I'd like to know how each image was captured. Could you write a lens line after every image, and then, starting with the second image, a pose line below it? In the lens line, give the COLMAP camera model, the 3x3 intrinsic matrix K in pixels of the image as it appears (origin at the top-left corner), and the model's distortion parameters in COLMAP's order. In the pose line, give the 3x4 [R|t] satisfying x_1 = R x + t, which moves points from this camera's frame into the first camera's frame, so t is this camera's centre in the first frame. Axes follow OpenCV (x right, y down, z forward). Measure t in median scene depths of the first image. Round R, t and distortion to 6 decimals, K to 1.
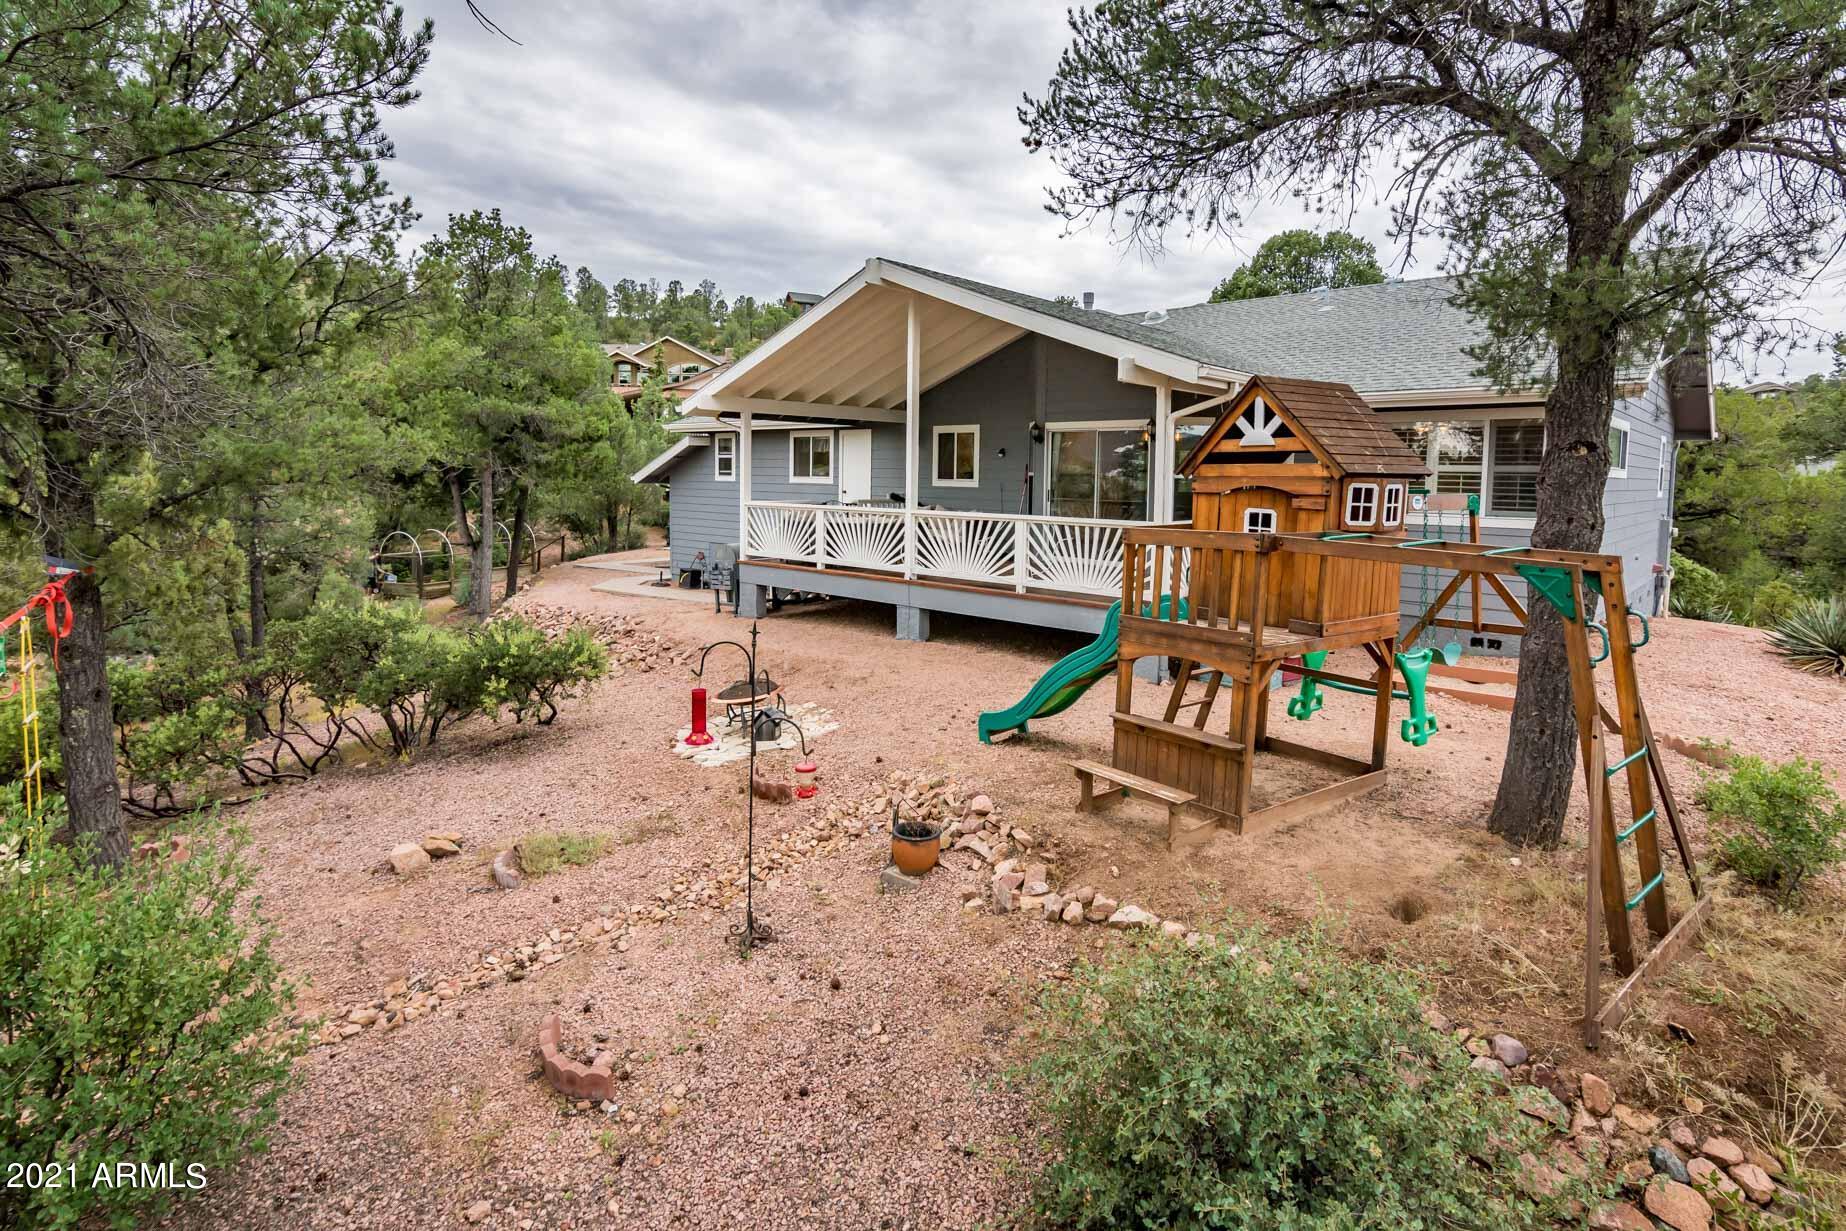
lens RADIAL K [[867.7, 0, 923.0], [0, 867.7, 615.5], [0, 0, 1]] dist [0.010298, 0.000303]
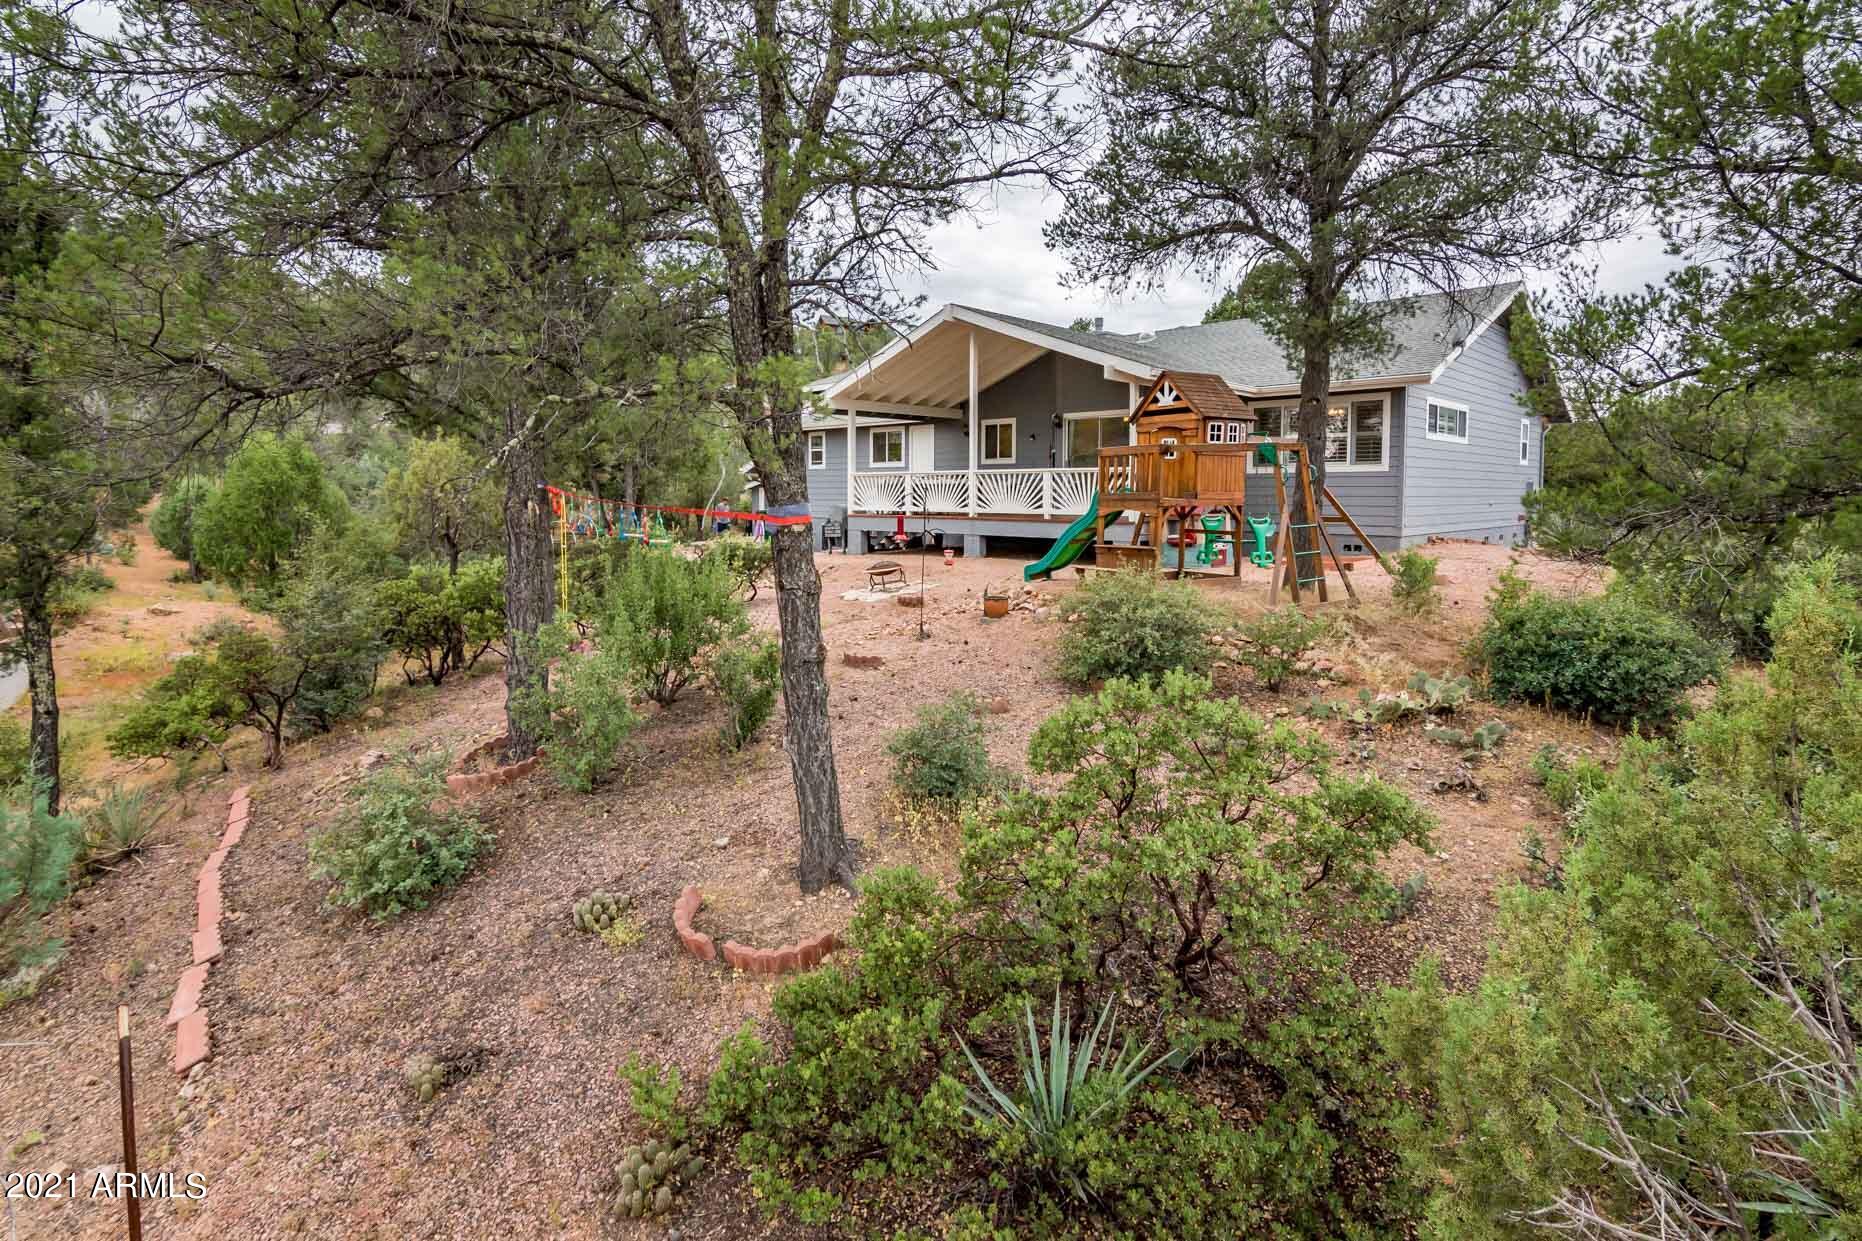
lens RADIAL K [[857.6, 0, 931.0], [0, 857.6, 620.5], [0, 0, 1]] dist [0.000468, -0.000071]
pose [[0.999662, -0.011403, -0.023347, -0.058750], [0.011130, 0.999869, -0.011773, 0.165778], [0.023478, 0.011509, 0.999658, -0.512286]]
